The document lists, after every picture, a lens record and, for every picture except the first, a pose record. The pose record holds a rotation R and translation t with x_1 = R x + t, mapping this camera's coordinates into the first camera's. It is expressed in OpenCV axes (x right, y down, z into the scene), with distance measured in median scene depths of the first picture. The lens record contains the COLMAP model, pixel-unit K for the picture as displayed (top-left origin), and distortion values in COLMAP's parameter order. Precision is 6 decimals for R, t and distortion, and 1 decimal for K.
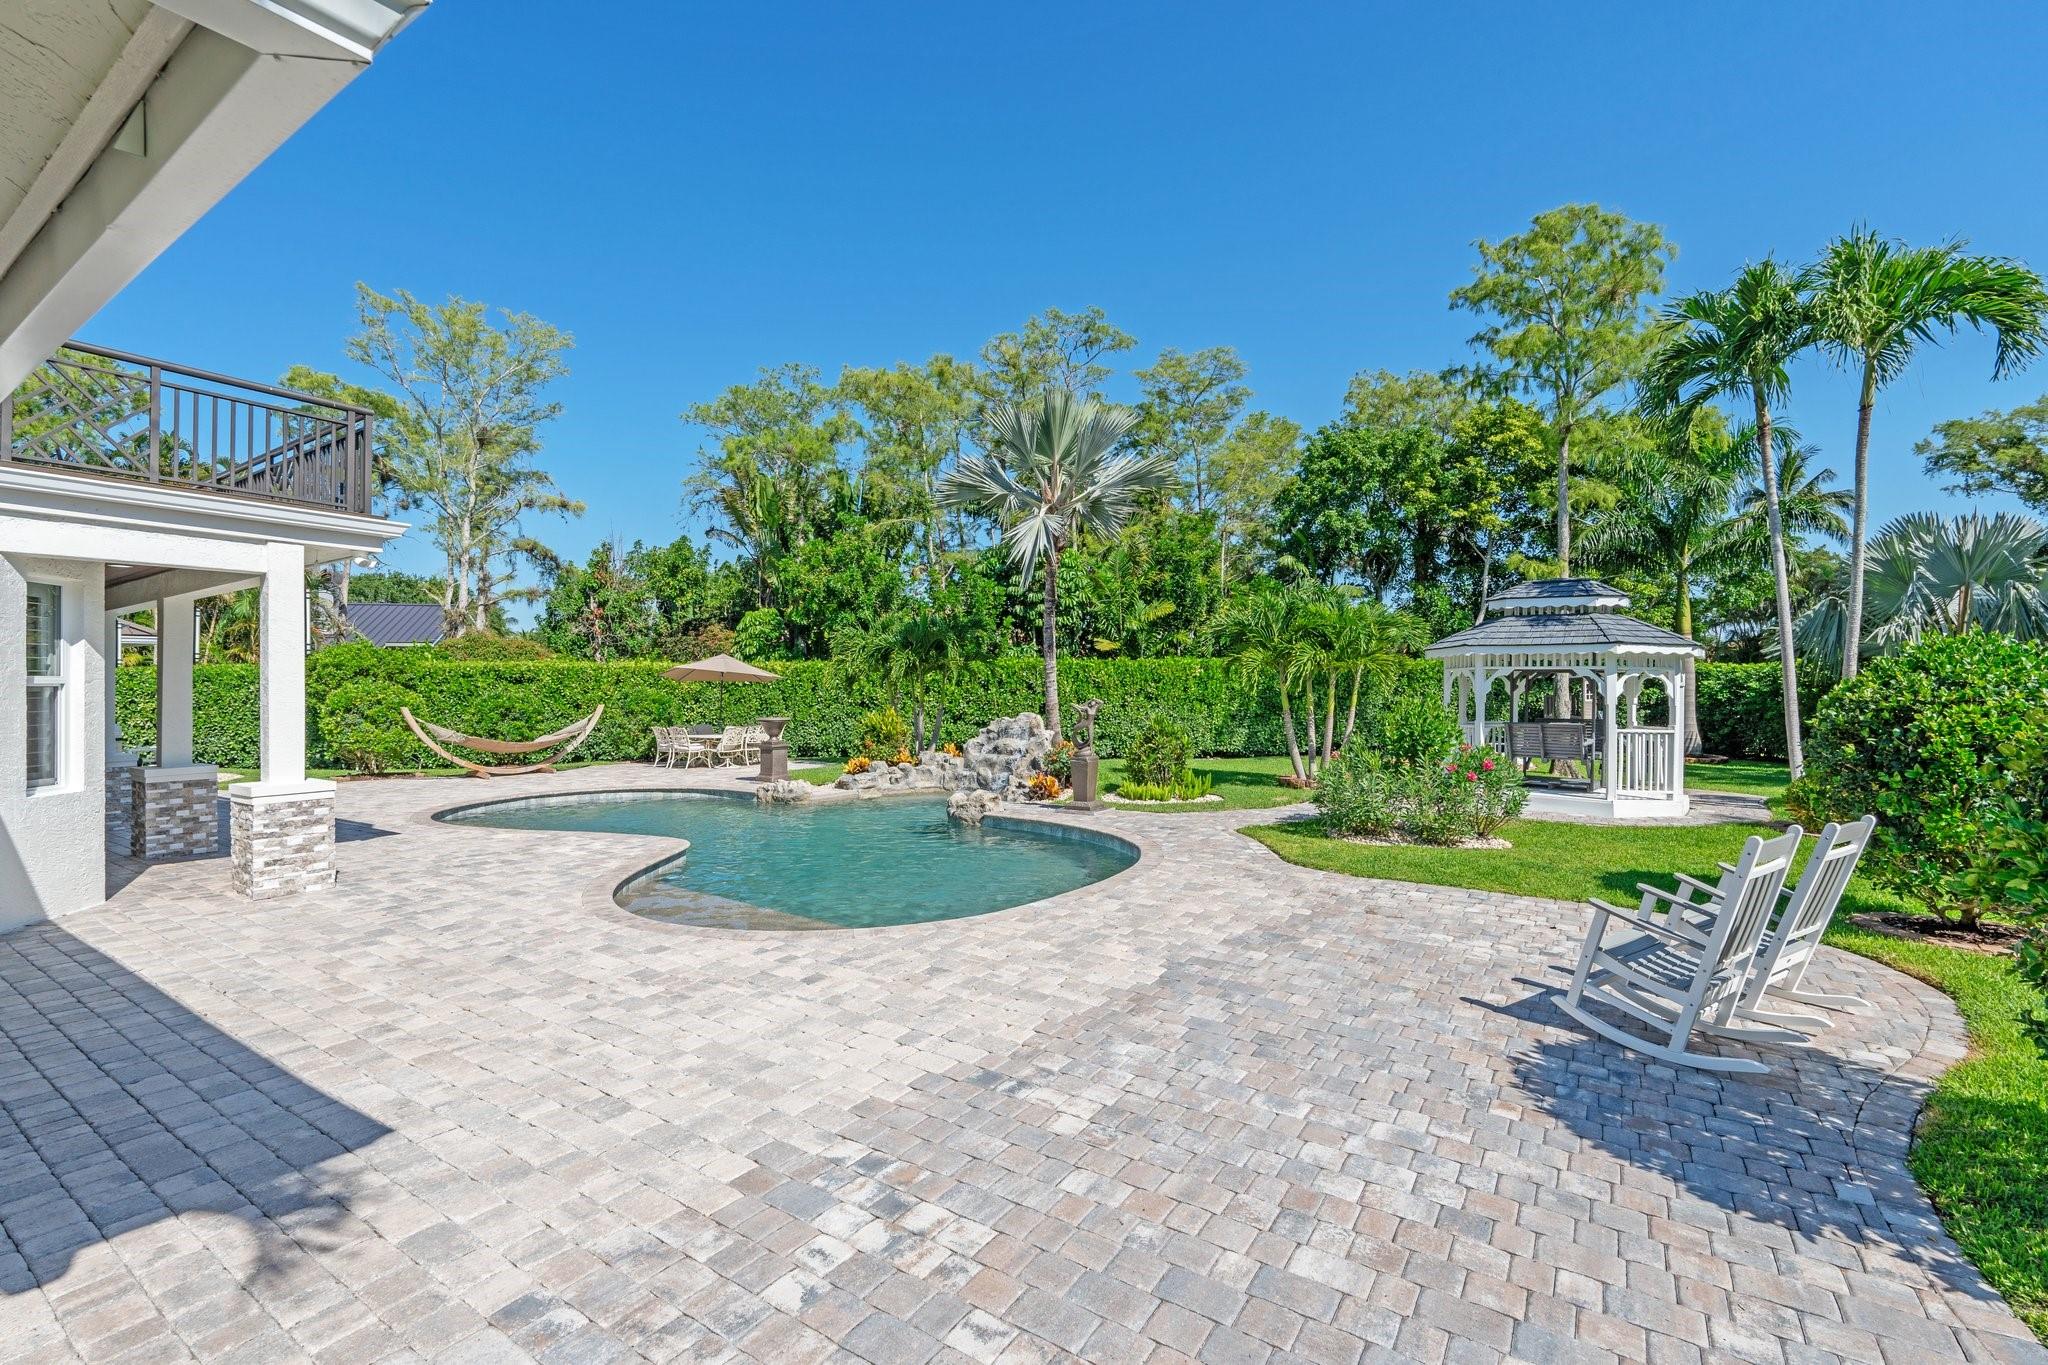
lens RADIAL K [[883.4, 0, 1013.9], [0, 883.4, 689.3], [0, 0, 1]] dist [-0.005218, 0.001126]
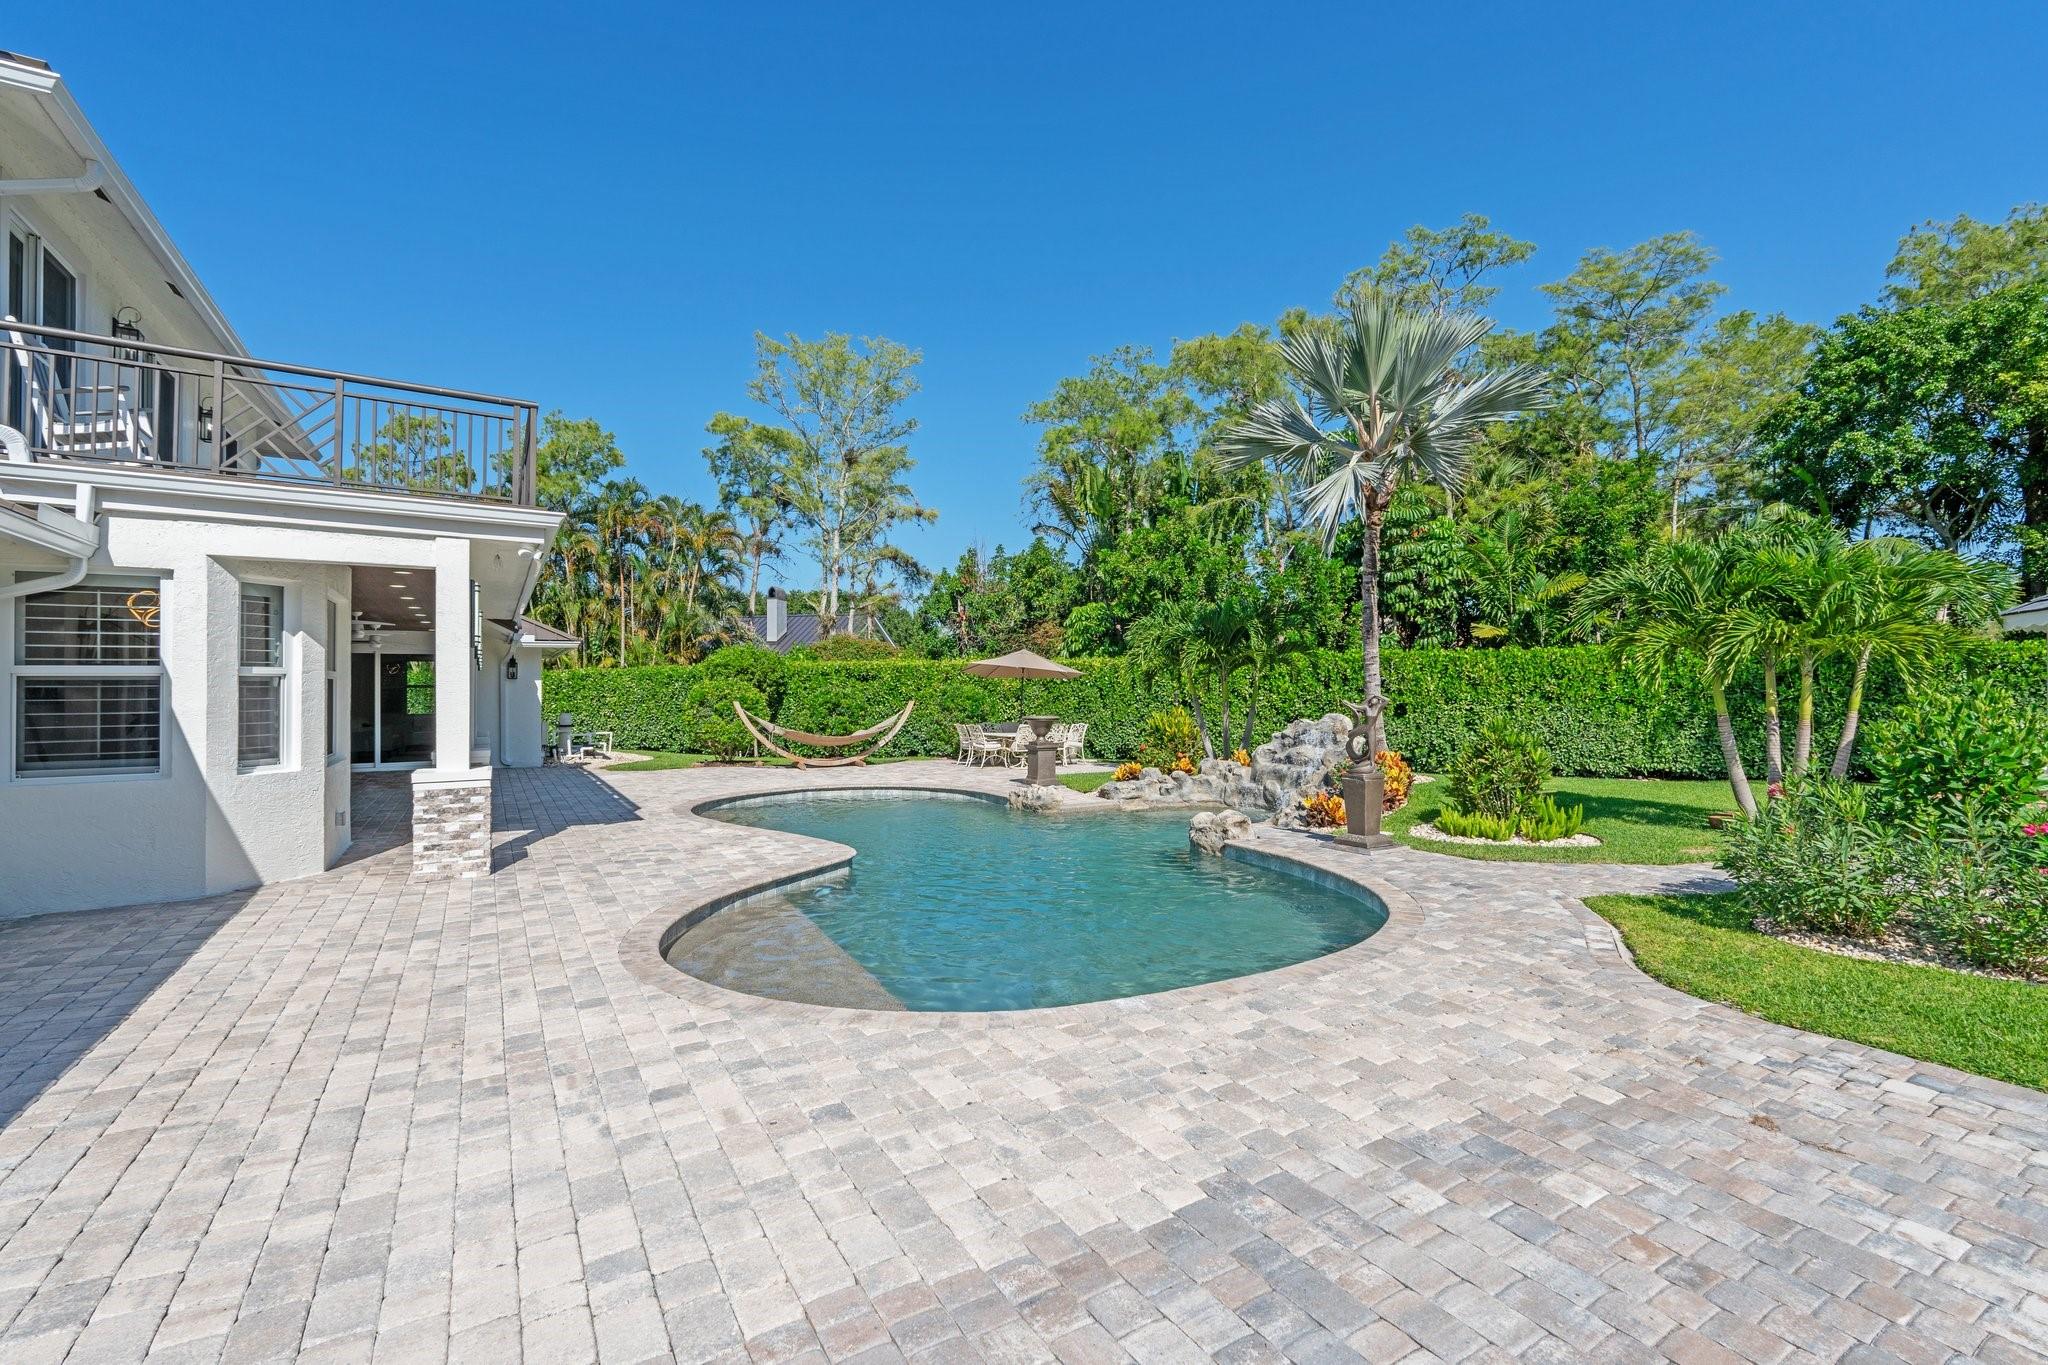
lens RADIAL K [[883.4, 0, 1025.1], [0, 883.4, 688.4], [0, 0, 1]] dist [-0.005218, 0.001126]
pose [[0.906597, 0.001031, -0.421996, 0.098373], [-0.001784, 0.999997, -0.001390, 0.004799], [0.421994, 0.002012, 0.906597, 0.157360]]
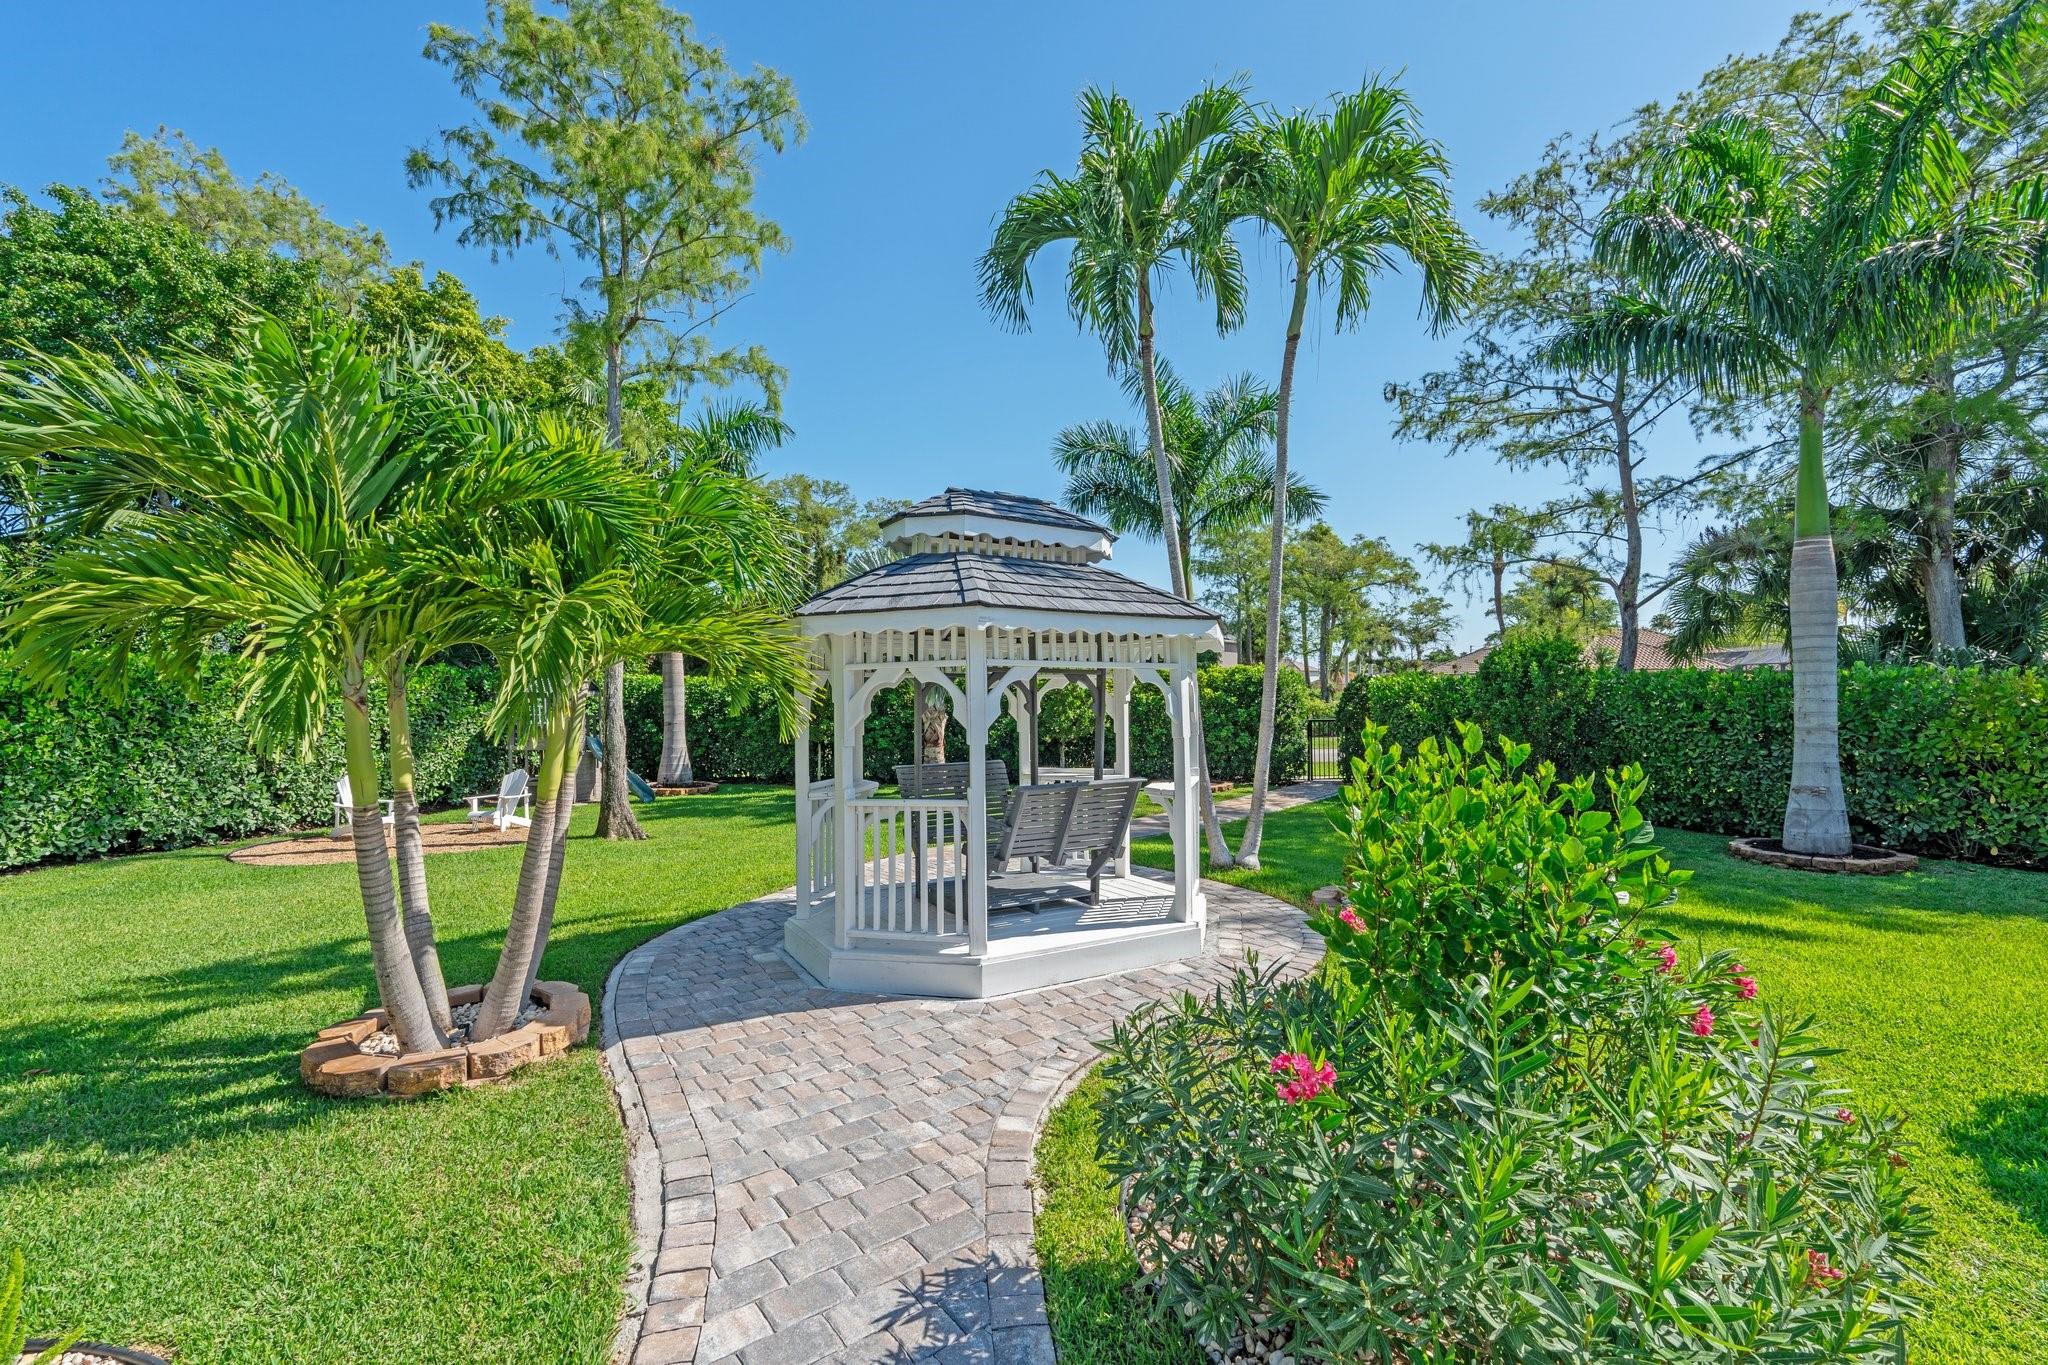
lens RADIAL K [[883.4, 0, 1040.9], [0, 883.4, 684.7], [0, 0, 1]] dist [-0.005218, 0.001126]
pose [[0.320681, 0.008122, 0.947152, 0.099480], [0.004532, 0.999939, -0.010109, -0.006115], [-0.947176, 0.007534, 0.320625, 0.564959]]
